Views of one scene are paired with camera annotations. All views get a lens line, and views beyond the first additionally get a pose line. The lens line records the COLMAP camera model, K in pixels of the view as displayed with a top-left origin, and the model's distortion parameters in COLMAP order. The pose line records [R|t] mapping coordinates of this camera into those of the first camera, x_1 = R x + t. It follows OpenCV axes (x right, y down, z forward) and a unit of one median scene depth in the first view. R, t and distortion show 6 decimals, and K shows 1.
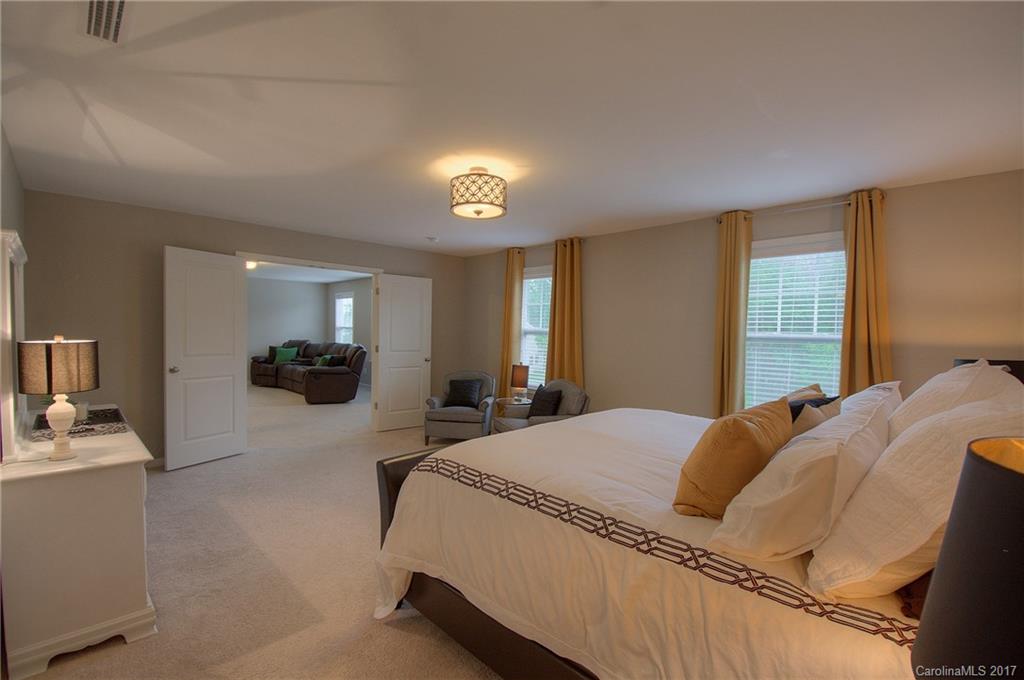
lens RADIAL K [[458.5, 0, 509.3], [0, 458.5, 343.5], [0, 0, 1]] dist [0.002050, -0.013293]
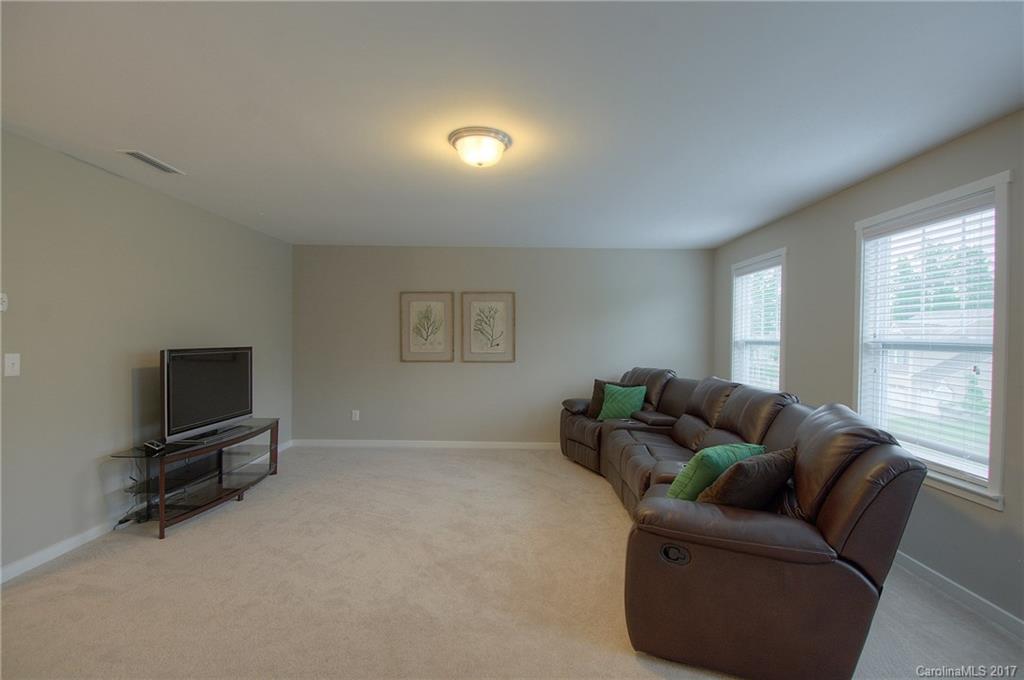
lens RADIAL K [[458.5, 0, 509.3], [0, 458.5, 343.5], [0, 0, 1]] dist [0.002050, -0.013293]
pose [[0.702955, -0.000859, -0.711234, -0.236193], [-0.016254, 0.999719, -0.017273, -0.023807], [0.711049, 0.023702, 0.702743, 0.586934]]
